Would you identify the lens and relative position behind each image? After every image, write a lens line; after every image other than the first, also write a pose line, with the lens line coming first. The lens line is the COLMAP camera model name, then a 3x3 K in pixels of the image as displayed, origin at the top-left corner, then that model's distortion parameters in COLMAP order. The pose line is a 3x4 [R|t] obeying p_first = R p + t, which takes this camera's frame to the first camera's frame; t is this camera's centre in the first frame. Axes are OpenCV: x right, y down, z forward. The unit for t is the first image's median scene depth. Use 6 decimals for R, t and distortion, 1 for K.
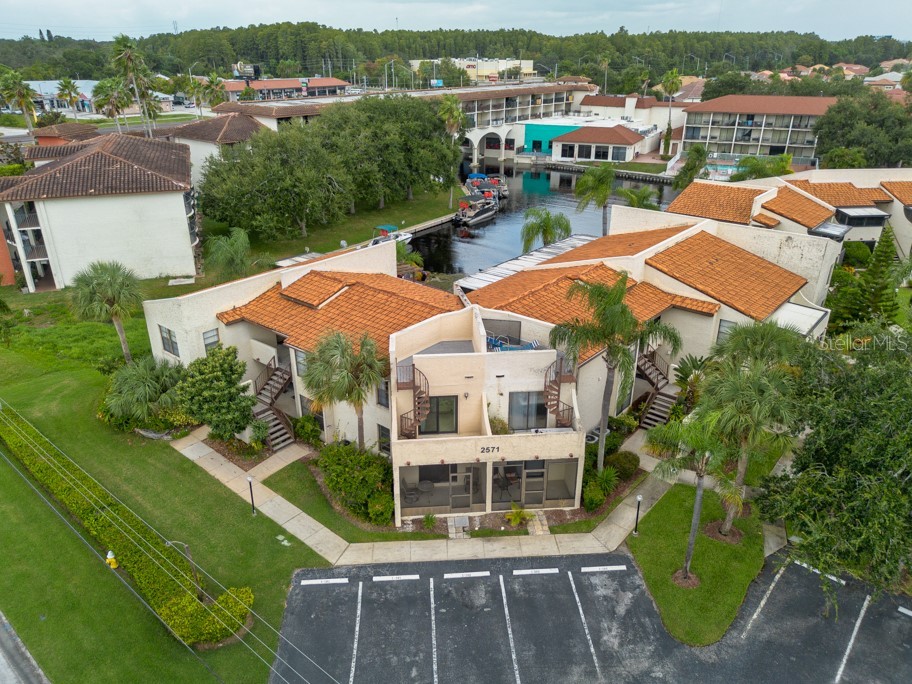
lens RADIAL K [[657.1, 0, 456.0], [0, 657.1, 342.0], [0, 0, 1]] dist [0.069449, -0.075536]
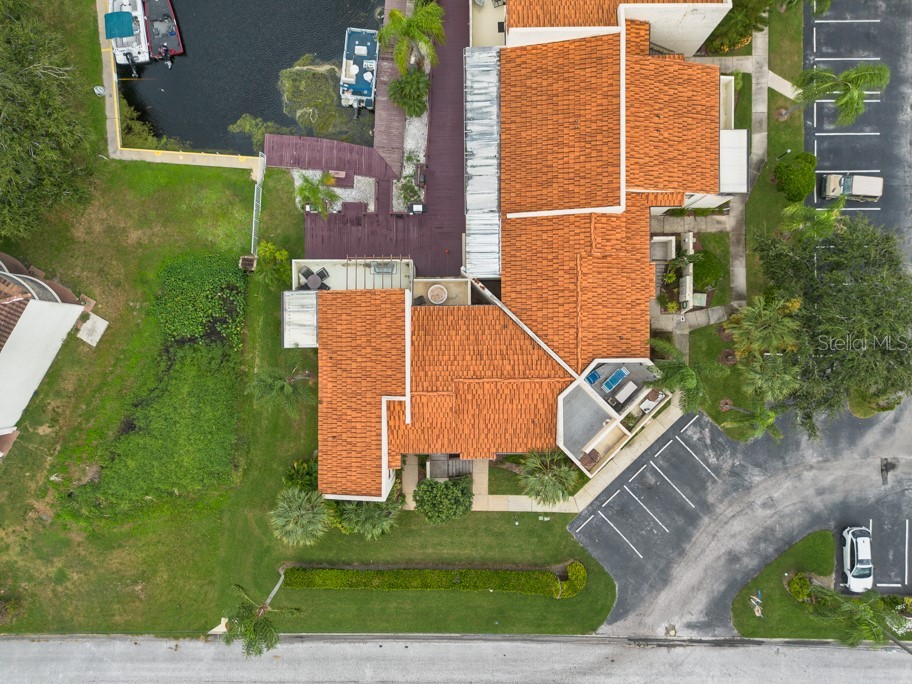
lens RADIAL K [[652.0, 0, 458.0], [0, 652.0, 340.6], [0, 0, 1]] dist [0.051672, -0.044674]
pose [[0.763982, -0.645229, 0.003242, -0.107491], [0.260366, 0.312876, 0.913410, -1.264819], [-0.590373, -0.696985, 0.407028, 0.610799]]
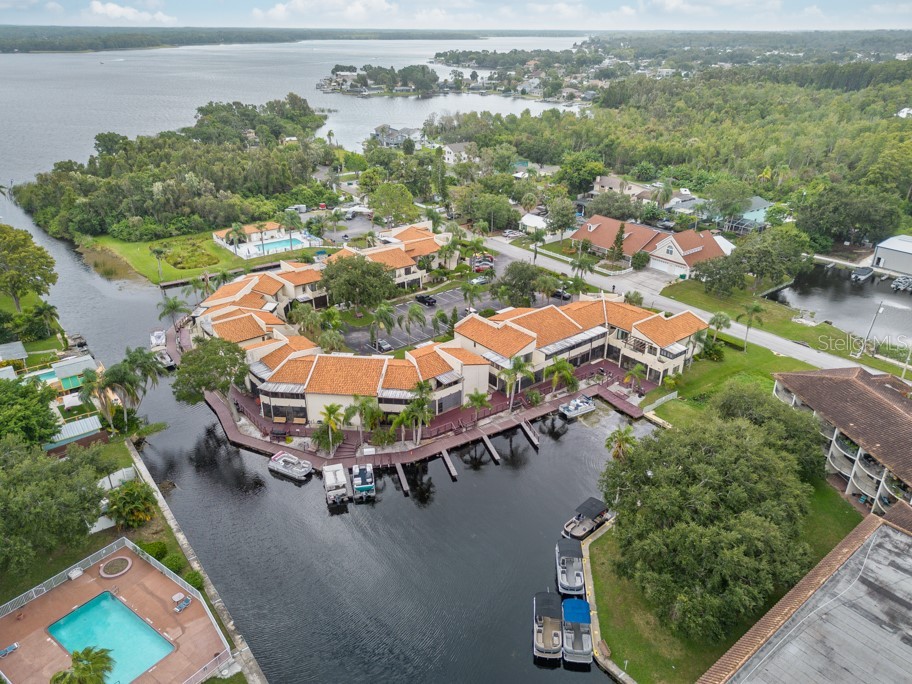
lens RADIAL K [[657.1, 0, 456.0], [0, 657.1, 342.0], [0, 0, 1]] dist [0.069449, -0.075536]
pose [[-0.981070, -0.083233, 0.174854, 0.166968], [0.078554, 0.654254, 0.752184, -2.686360], [-0.177006, 0.751681, -0.635330, 3.559913]]
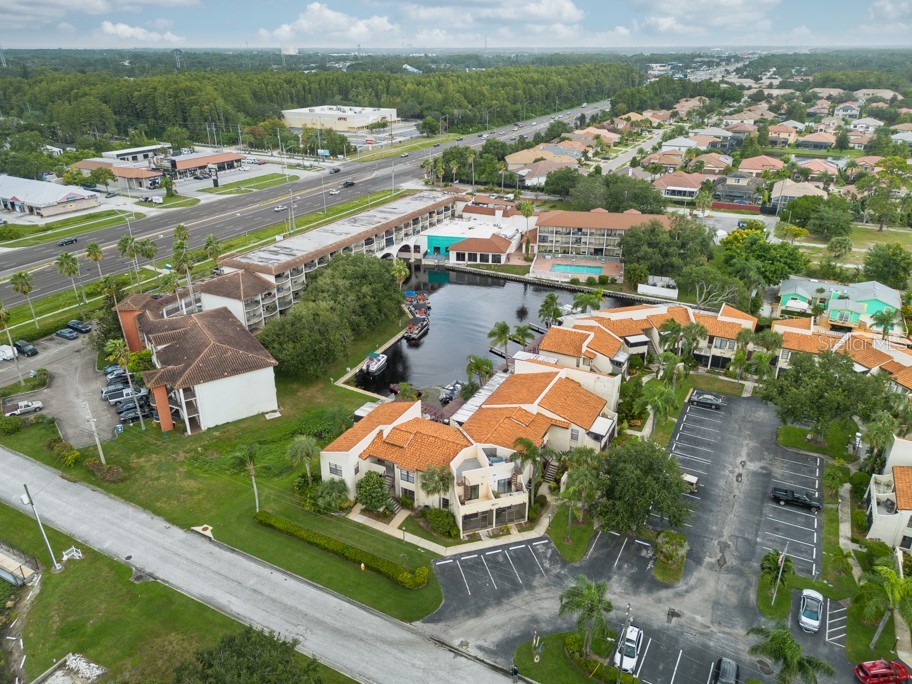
lens RADIAL K [[657.1, 0, 456.0], [0, 657.1, 342.0], [0, 0, 1]] dist [0.069449, -0.075536]
pose [[0.976527, -0.088434, 0.196404, -0.459814], [0.088312, 0.996049, 0.009397, -0.428940], [-0.196459, 0.008169, 0.980478, -1.285656]]
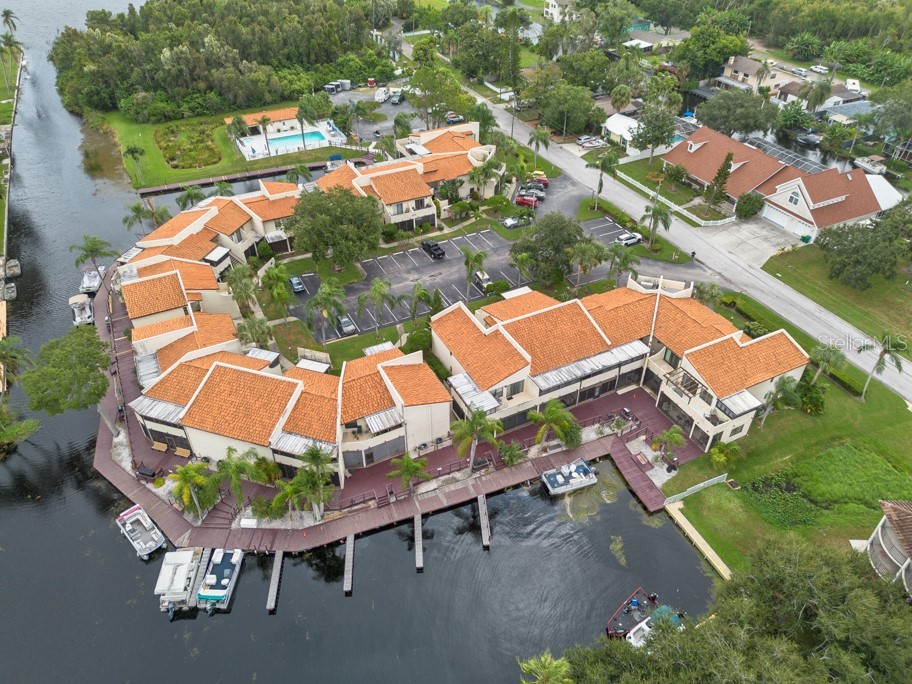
lens RADIAL K [[652.0, 0, 458.0], [0, 652.0, 340.6], [0, 0, 1]] dist [0.051672, -0.044674]
pose [[-0.919522, -0.236571, 0.313868, -0.099404], [0.168169, 0.484970, 0.858209, -2.219976], [-0.355244, 0.841925, -0.406157, 2.365754]]
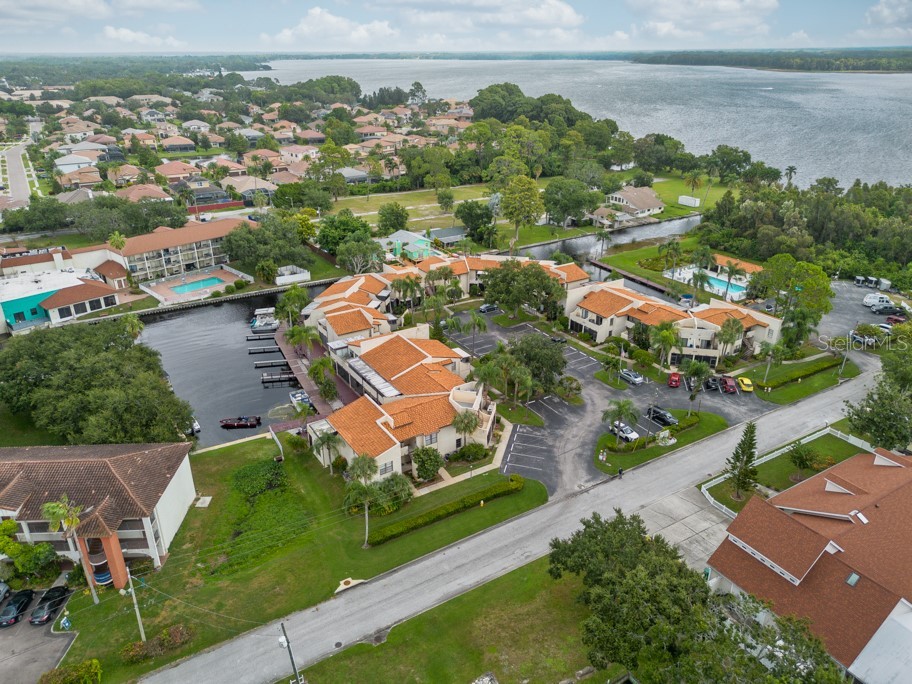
lens RADIAL K [[652.0, 0, 458.0], [0, 652.0, 340.6], [0, 0, 1]] dist [0.051672, -0.044674]
pose [[0.306636, -0.385549, 0.870245, -2.330363], [0.390249, 0.884835, 0.254506, -0.947816], [-0.868147, 0.261571, 0.421782, -0.340075]]
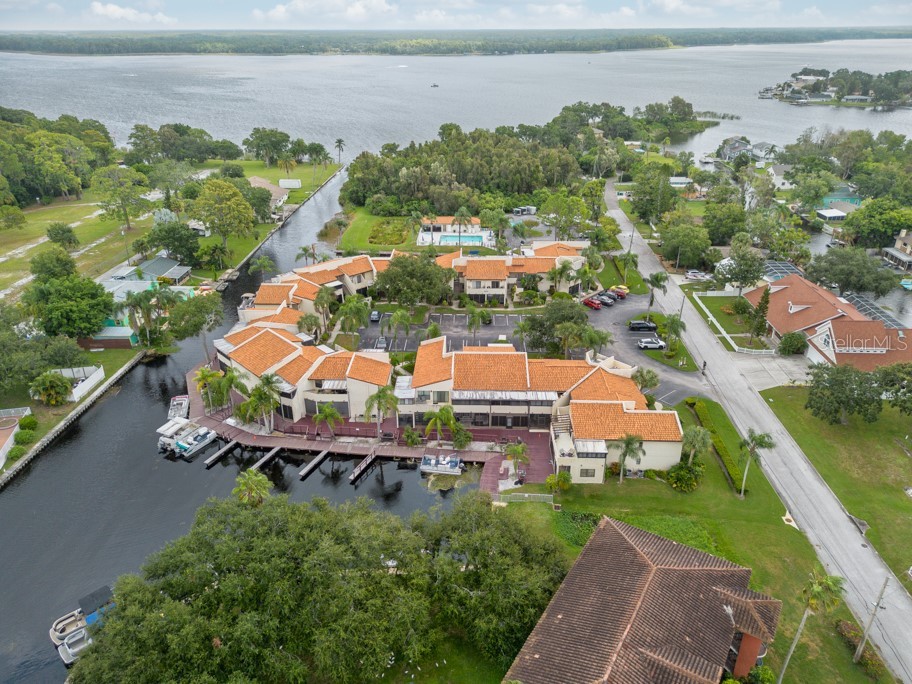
lens RADIAL K [[657.1, 0, 456.0], [0, 657.1, 342.0], [0, 0, 1]] dist [0.069449, -0.075536]
pose [[-0.619555, -0.330374, 0.712042, -1.636966], [0.325487, 0.717327, 0.616036, -2.136152], [-0.714289, 0.613429, -0.336891, 2.311374]]
